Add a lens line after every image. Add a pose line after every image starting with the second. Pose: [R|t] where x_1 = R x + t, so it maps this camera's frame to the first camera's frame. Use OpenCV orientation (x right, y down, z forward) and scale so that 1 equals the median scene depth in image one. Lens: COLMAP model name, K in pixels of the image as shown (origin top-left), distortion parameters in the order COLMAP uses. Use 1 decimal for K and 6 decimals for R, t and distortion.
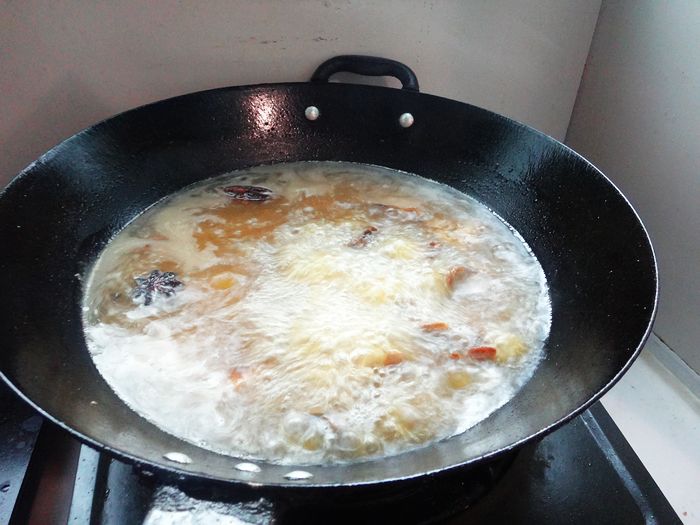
lens RADIAL K [[535.1, 0, 350.0], [0, 535.1, 262.5], [0, 0, 1]] dist [-0.004476, -0.004233]
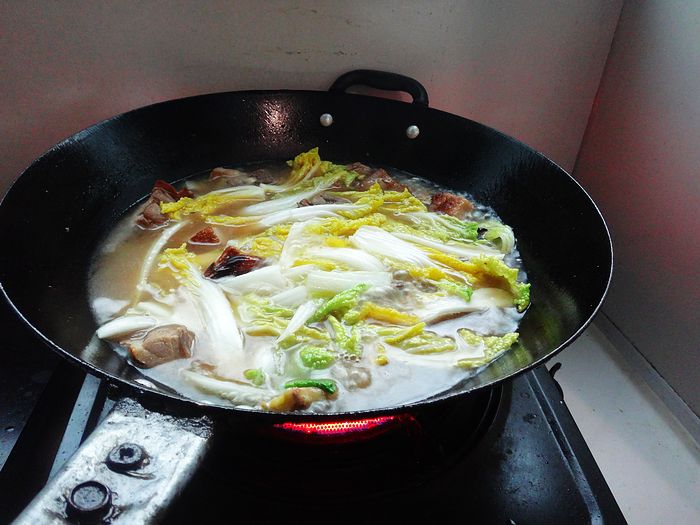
lens RADIAL K [[542.0, 0, 350.0], [0, 542.0, 262.5], [0, 0, 1]] dist [0.000026, 0.001385]
pose [[0.993472, 0.086707, -0.074126, 0.094114], [-0.090403, 0.994745, -0.048050, 0.062780], [0.069571, 0.054438, 0.996091, -0.076305]]
